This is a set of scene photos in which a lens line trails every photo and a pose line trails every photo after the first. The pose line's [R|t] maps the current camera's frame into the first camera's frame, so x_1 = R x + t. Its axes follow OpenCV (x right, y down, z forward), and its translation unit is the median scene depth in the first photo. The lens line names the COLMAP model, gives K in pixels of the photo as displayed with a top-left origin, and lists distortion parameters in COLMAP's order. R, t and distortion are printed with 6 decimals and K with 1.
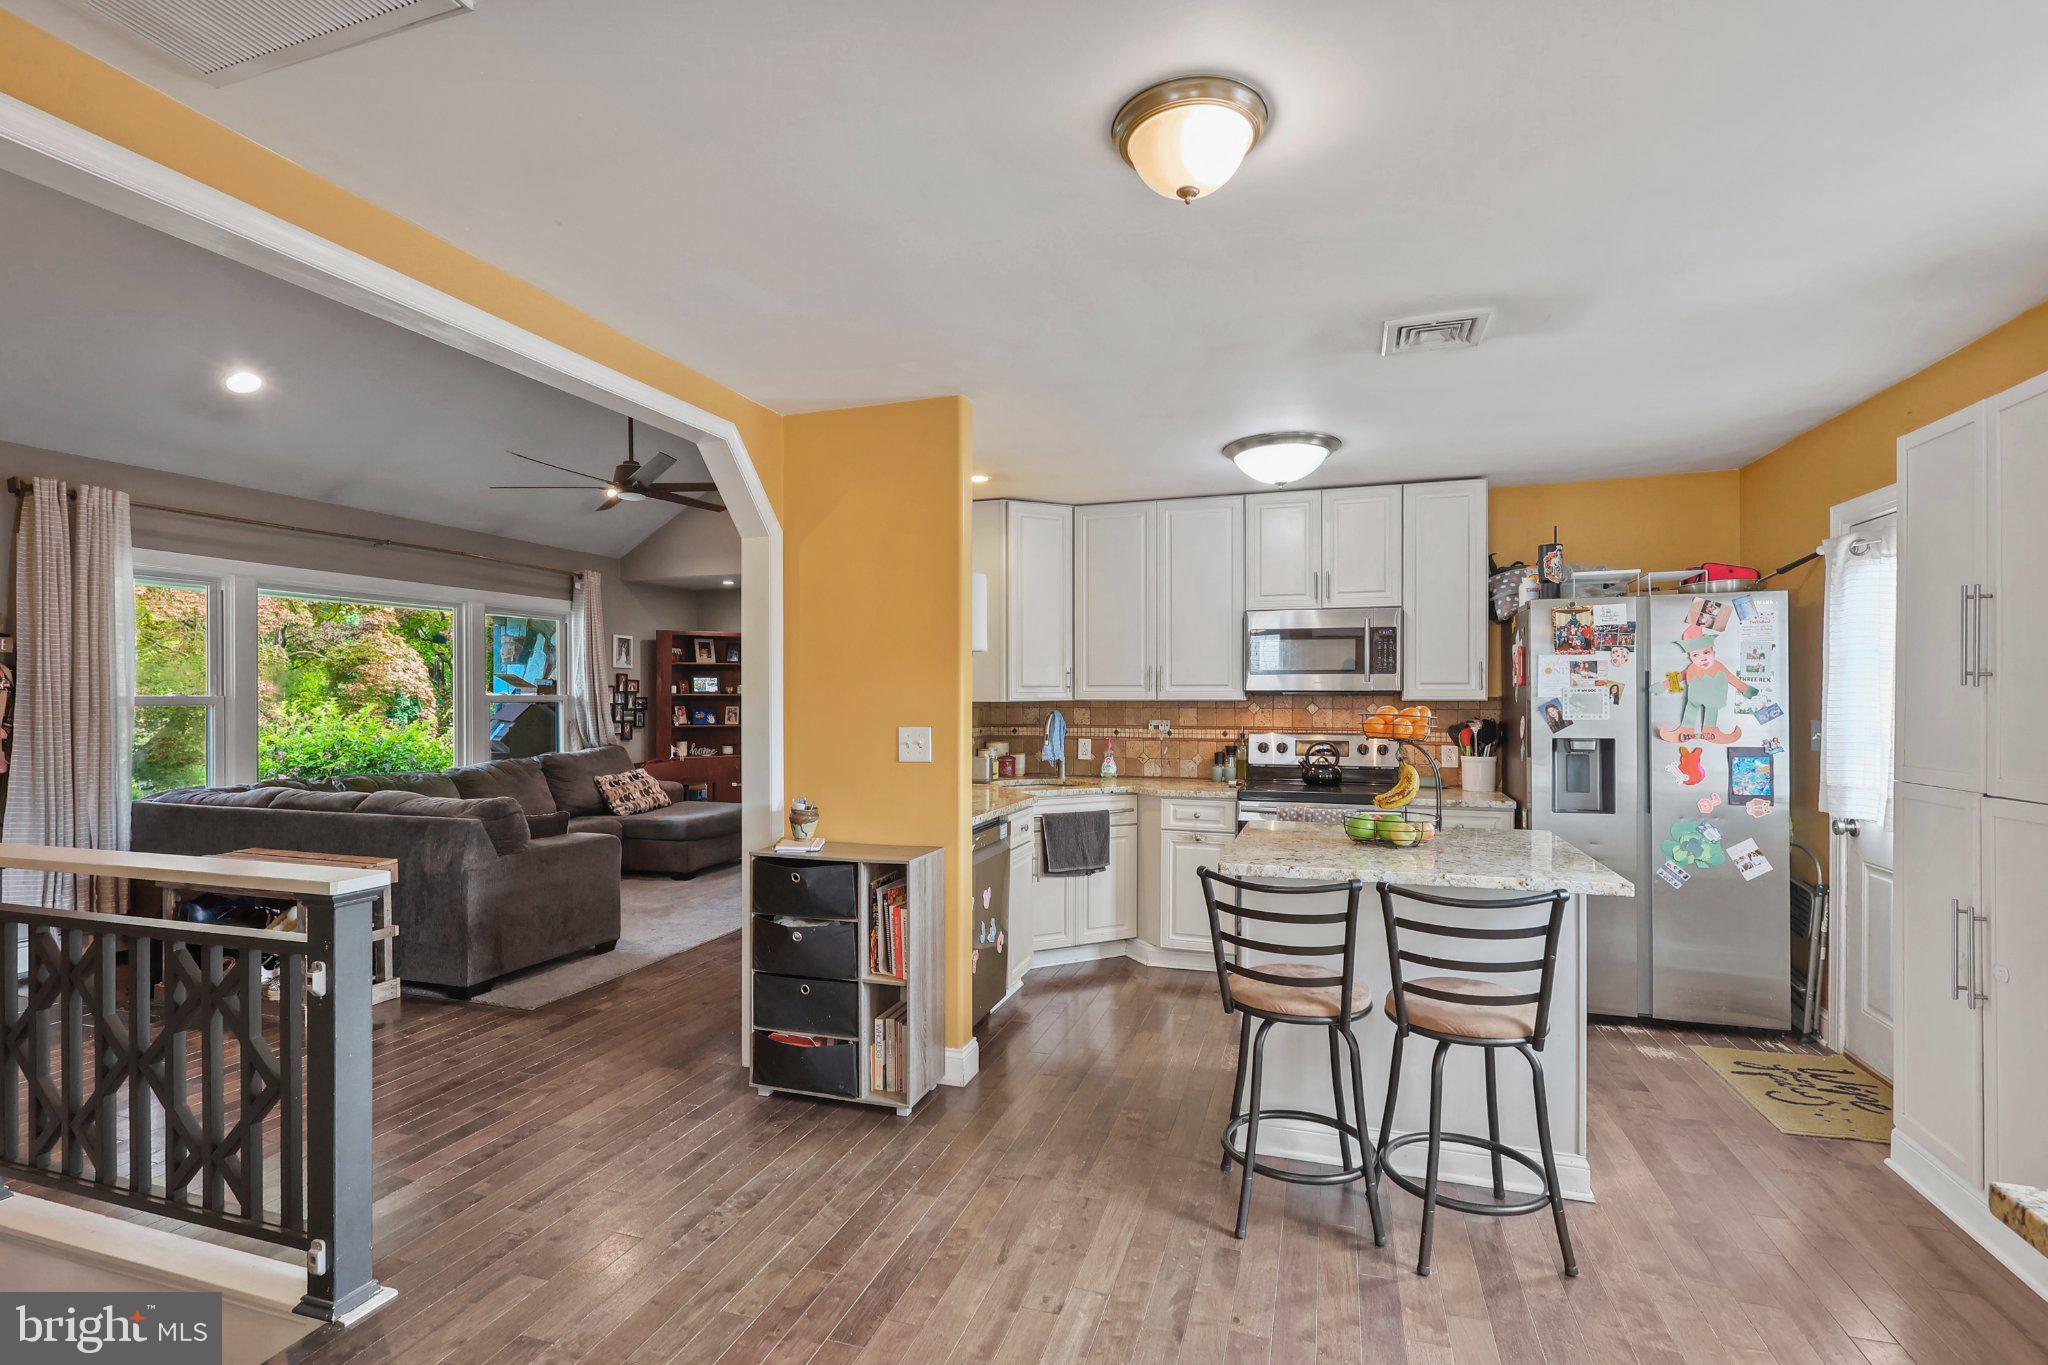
lens RADIAL K [[955.0, 0, 1027.4], [0, 955.0, 694.5], [0, 0, 1]] dist [0.001662, 0.000445]
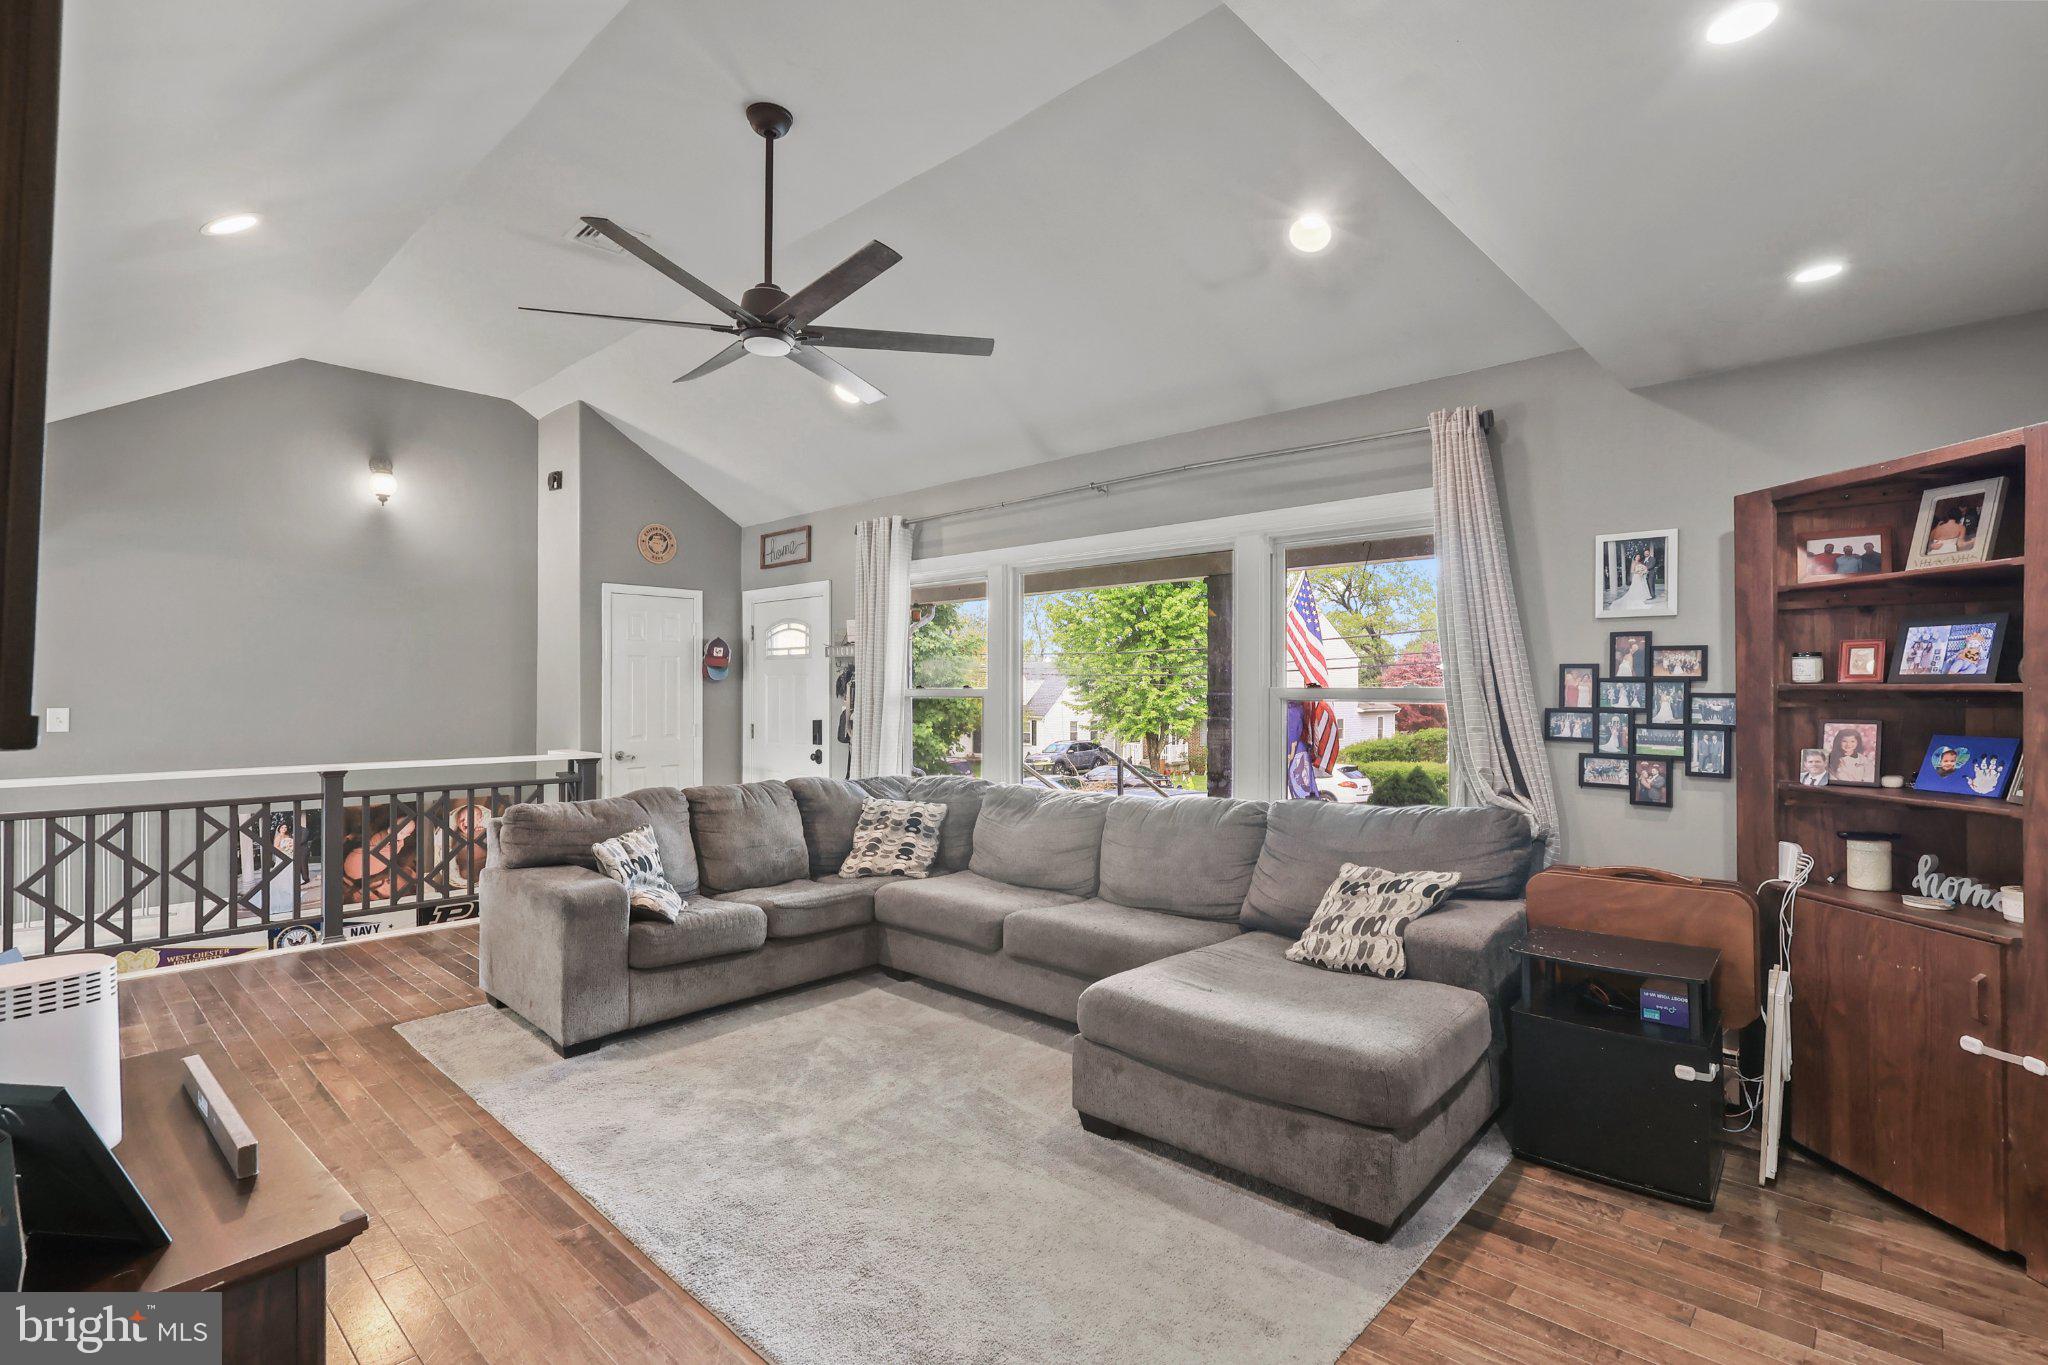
lens RADIAL K [[955.0, 0, 1030.8], [0, 955.0, 688.6], [0, 0, 1]] dist [0.001662, 0.000445]
pose [[-0.420601, 0.002170, -0.907243, 0.052042], [0.002215, 0.999997, 0.001365, 0.000203], [0.907243, -0.001435, -0.420604, 1.713080]]
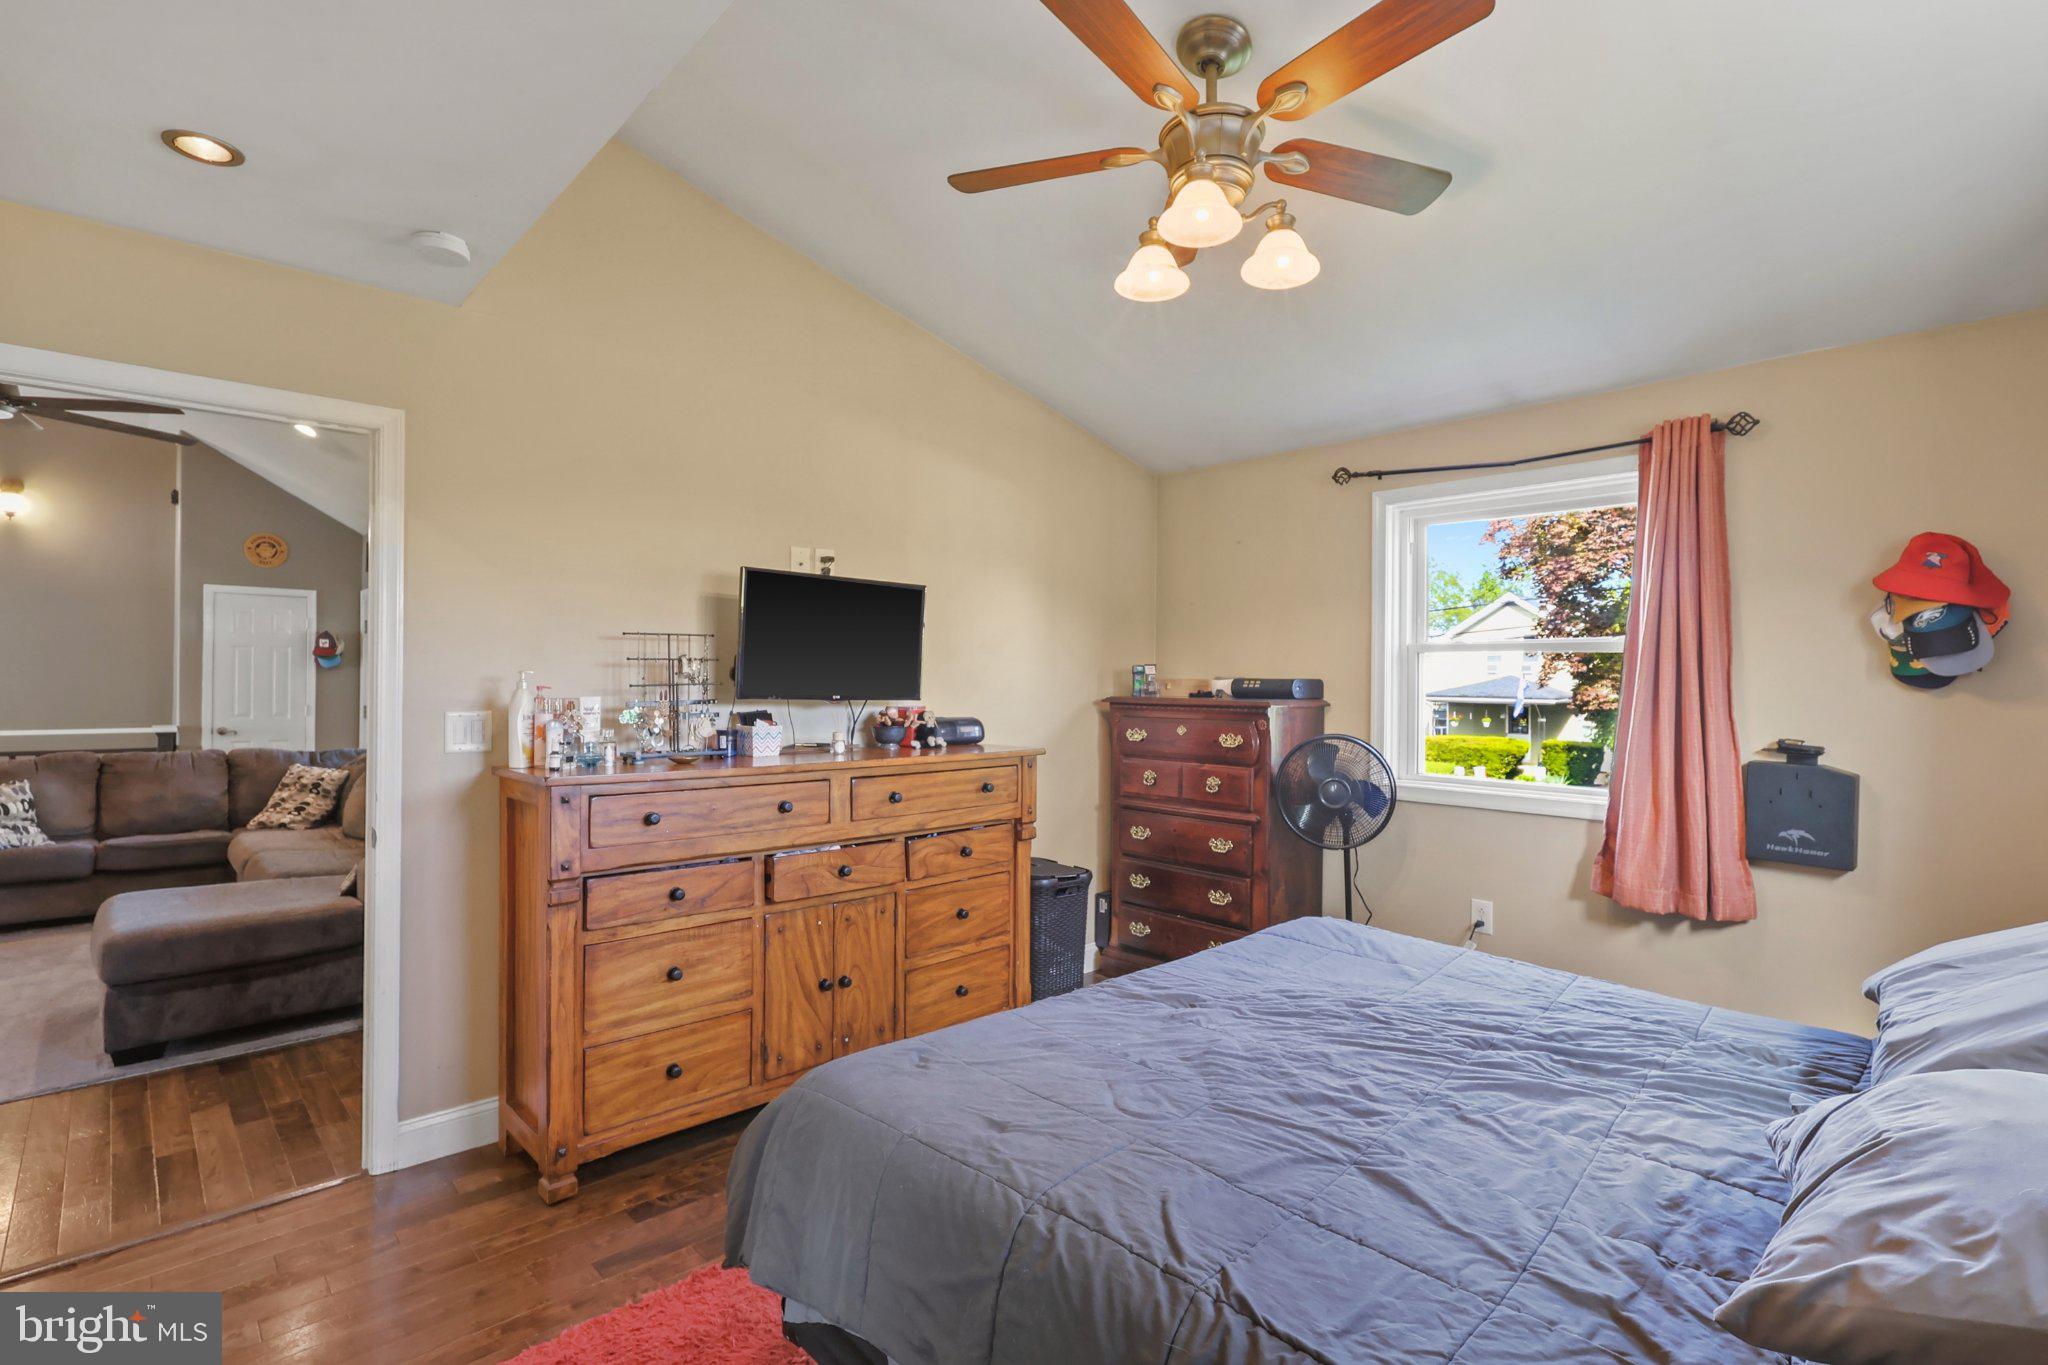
lens RADIAL K [[955.0, 0, 1029.5], [0, 955.0, 673.8], [0, 0, 1]] dist [0.001662, 0.000445]
pose [[-0.469906, -0.010970, -0.882648, -0.164084], [-0.007783, 0.999935, -0.008284, 0.003013], [0.882682, 0.002977, -0.469961, 2.581254]]
